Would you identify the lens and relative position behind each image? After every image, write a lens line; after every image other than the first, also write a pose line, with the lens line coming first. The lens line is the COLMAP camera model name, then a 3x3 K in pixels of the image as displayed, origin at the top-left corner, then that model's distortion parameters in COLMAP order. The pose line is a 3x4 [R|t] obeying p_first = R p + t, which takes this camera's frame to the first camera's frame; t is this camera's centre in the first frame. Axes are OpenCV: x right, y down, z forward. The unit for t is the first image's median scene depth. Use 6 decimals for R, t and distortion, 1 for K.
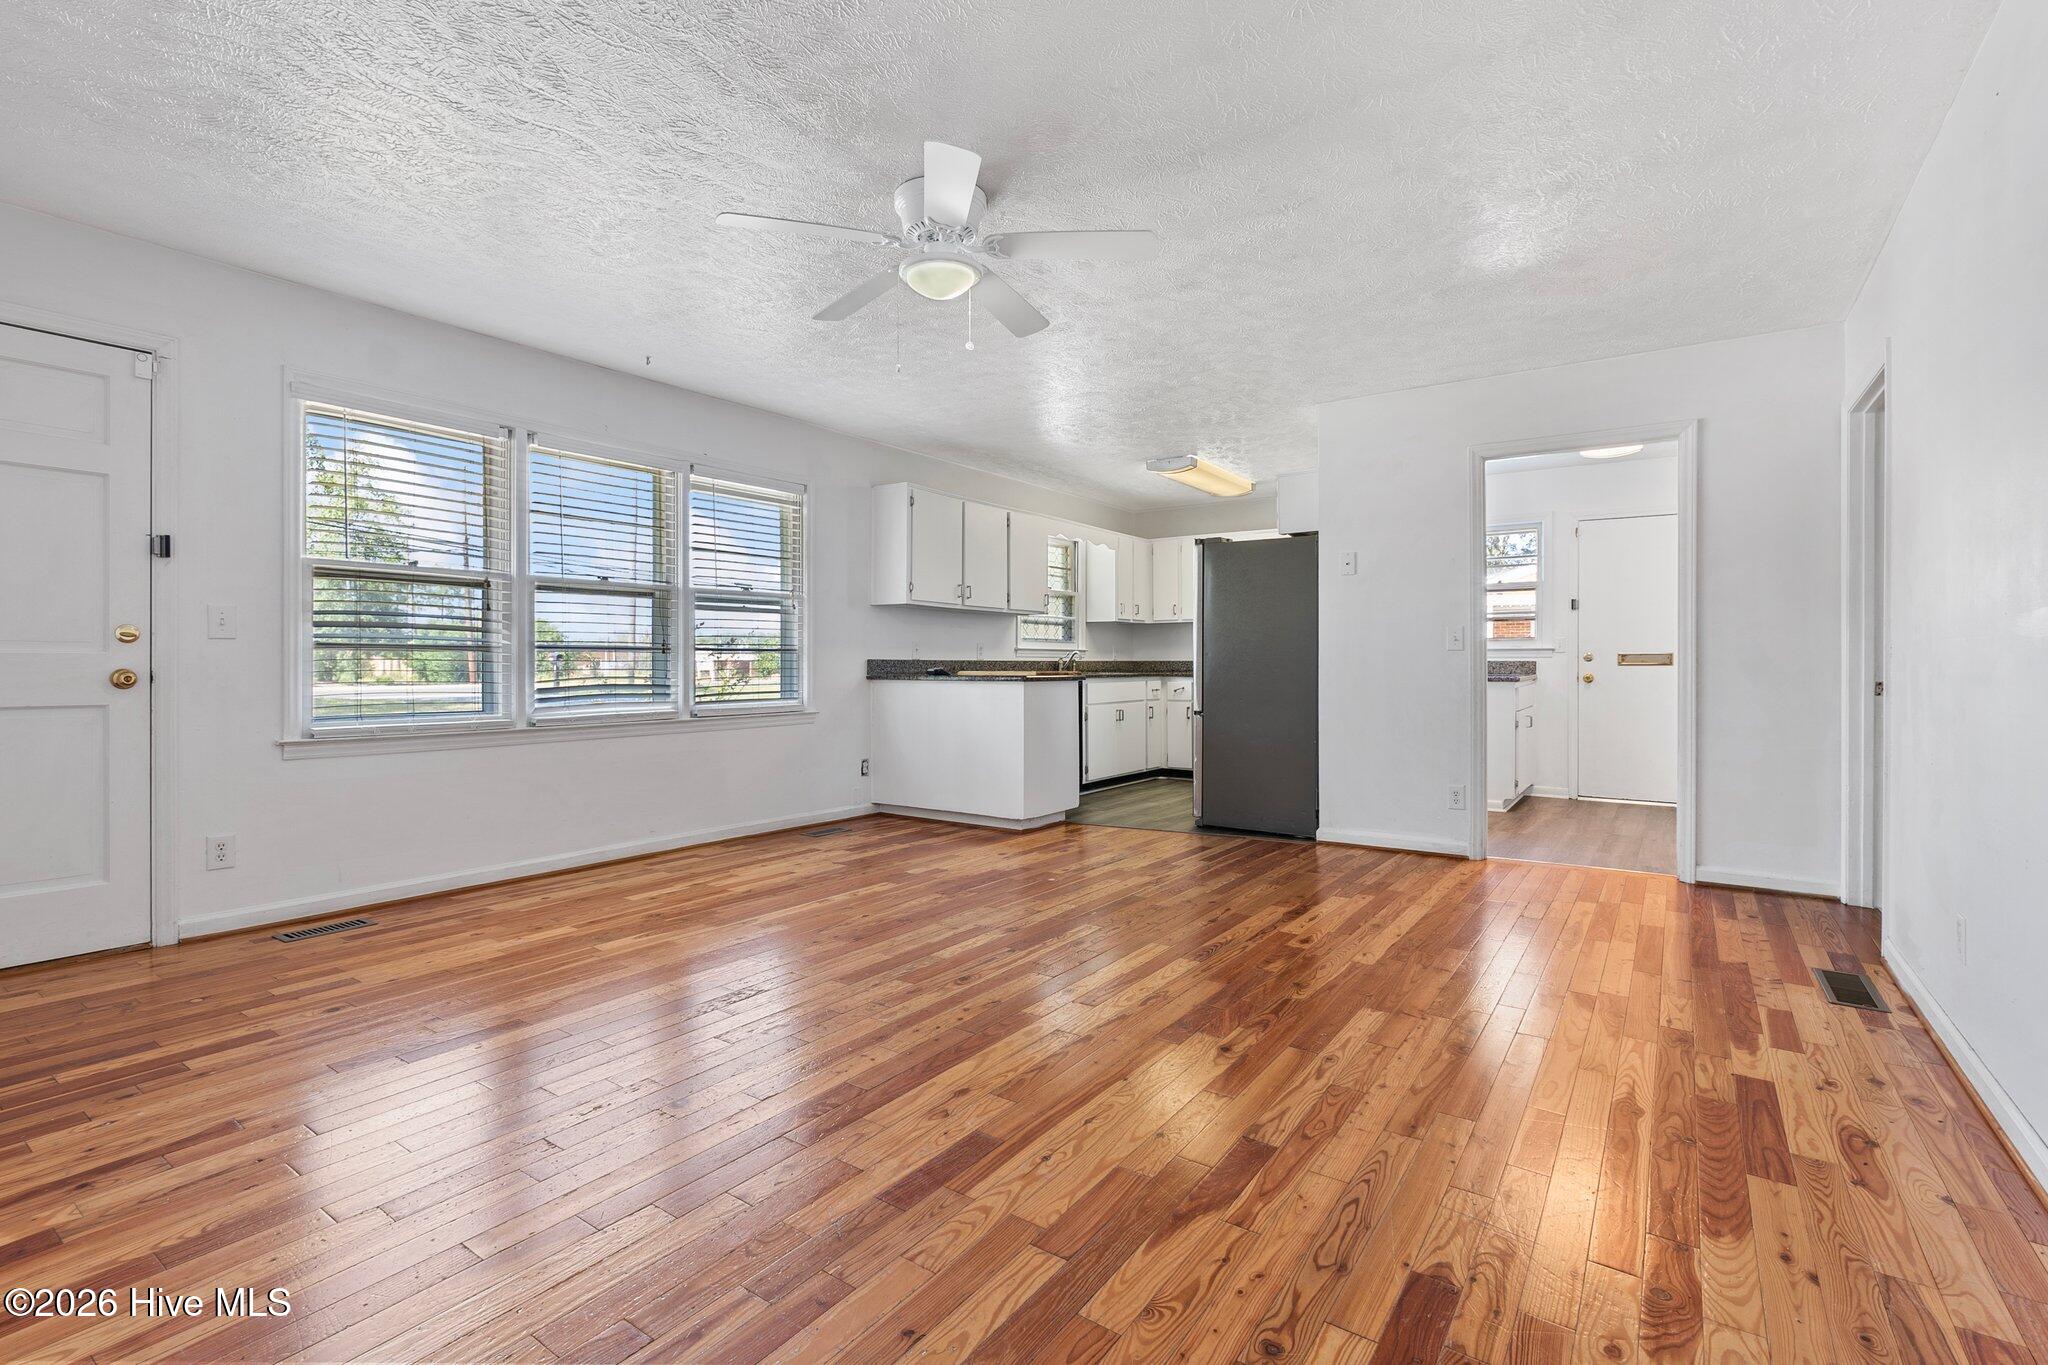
lens RADIAL K [[938.5, 0, 1022.9], [0, 938.5, 670.0], [0, 0, 1]] dist [-0.008641, 0.000783]
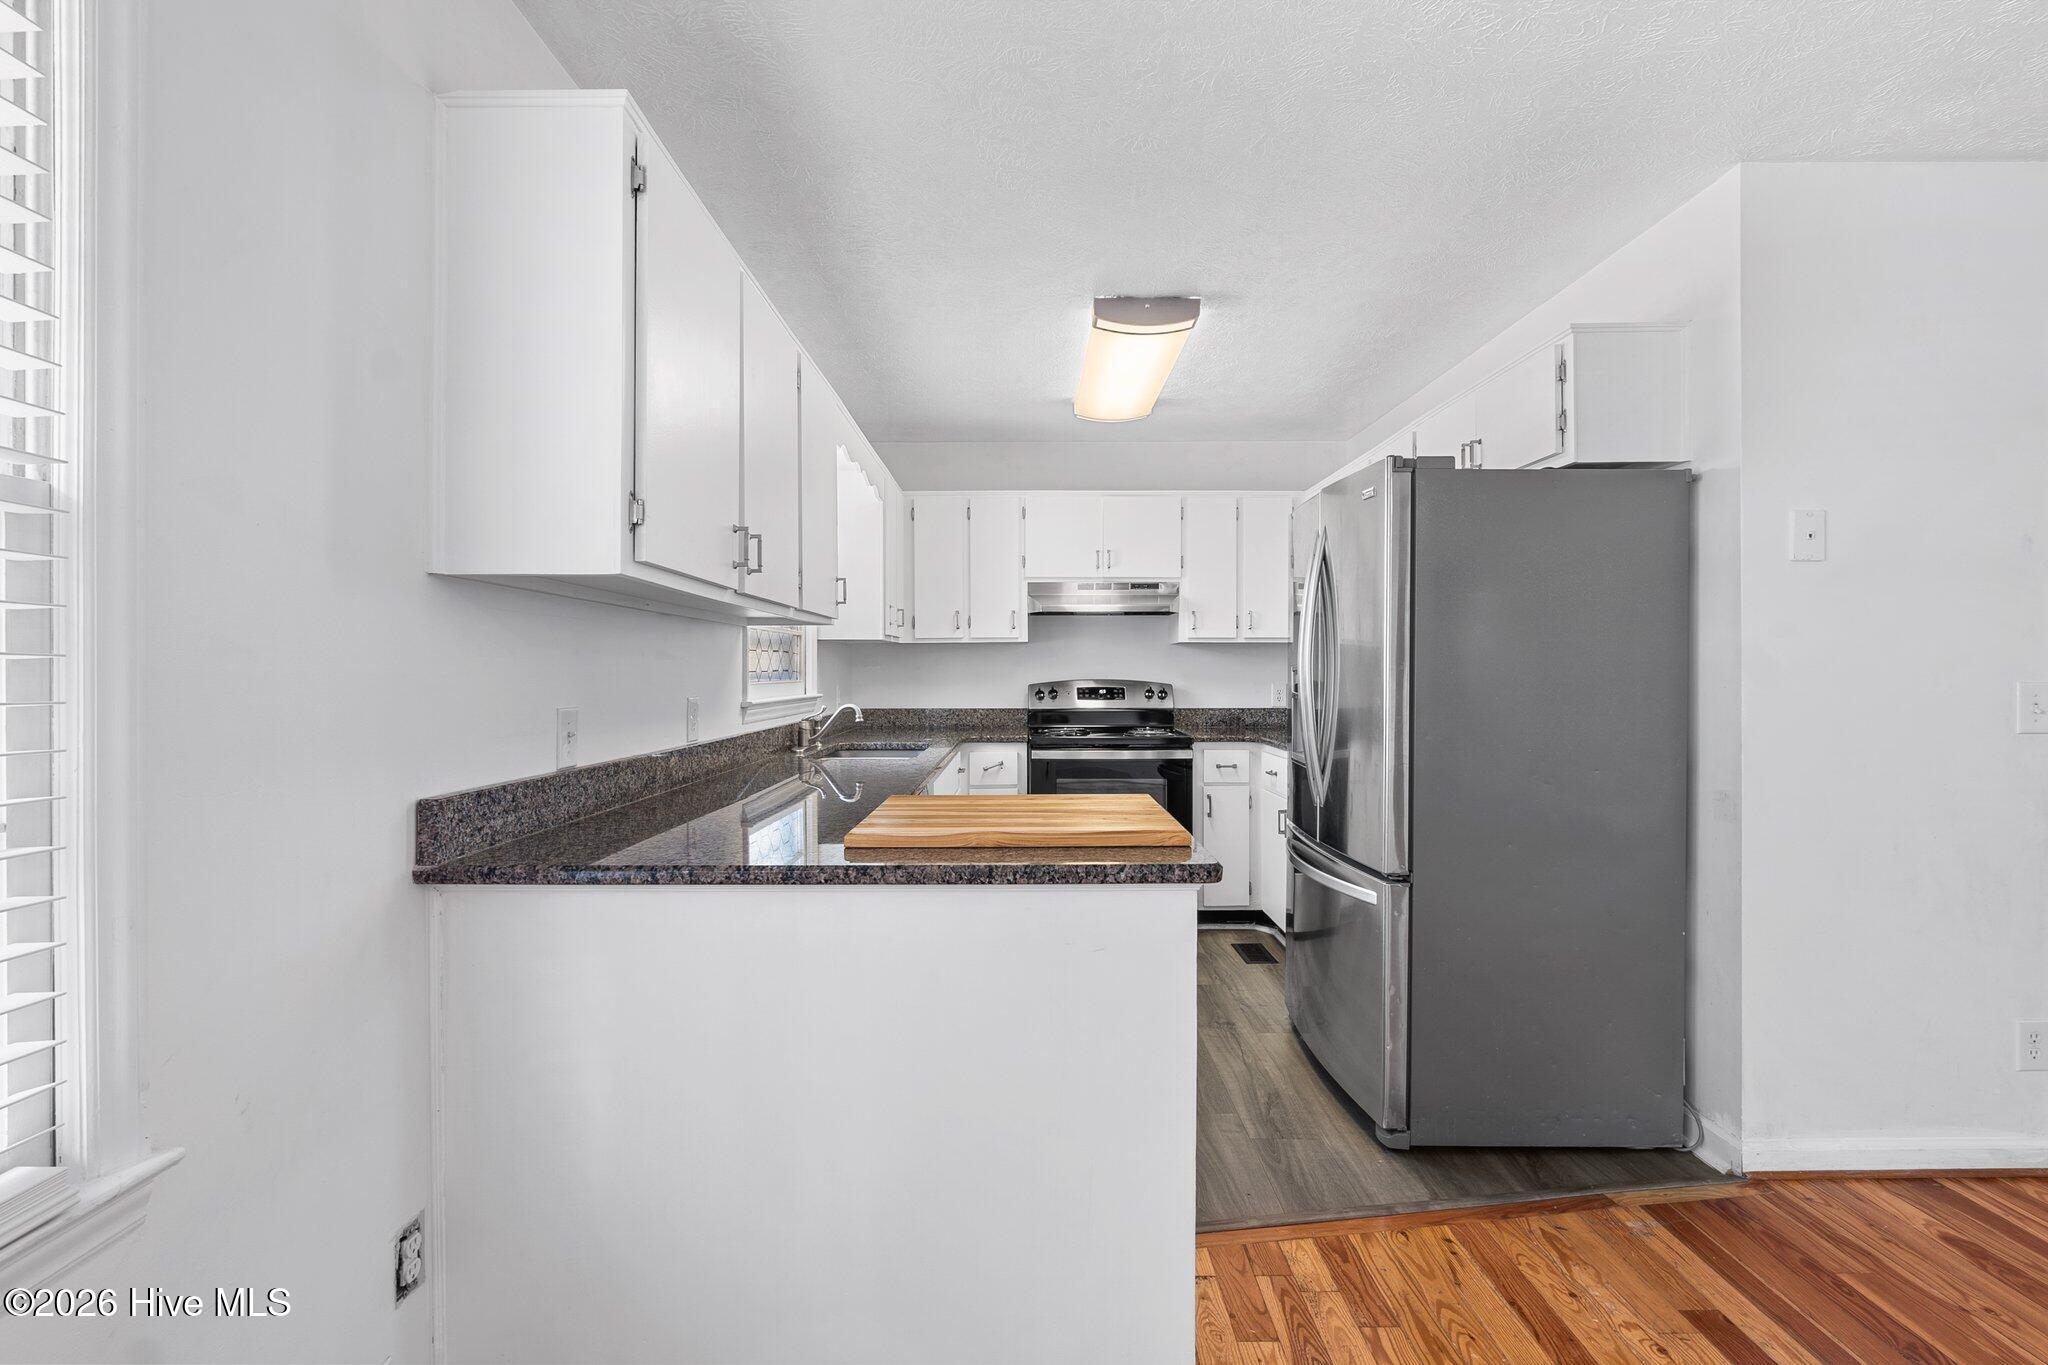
lens RADIAL K [[938.5, 0, 1022.9], [0, 938.5, 670.0], [0, 0, 1]] dist [-0.008641, 0.000783]
pose [[0.818124, -0.001153, 0.575040, -0.344431], [0.006123, 0.999959, -0.006705, -0.081754], [-0.575009, 0.009007, 0.818098, 1.390763]]
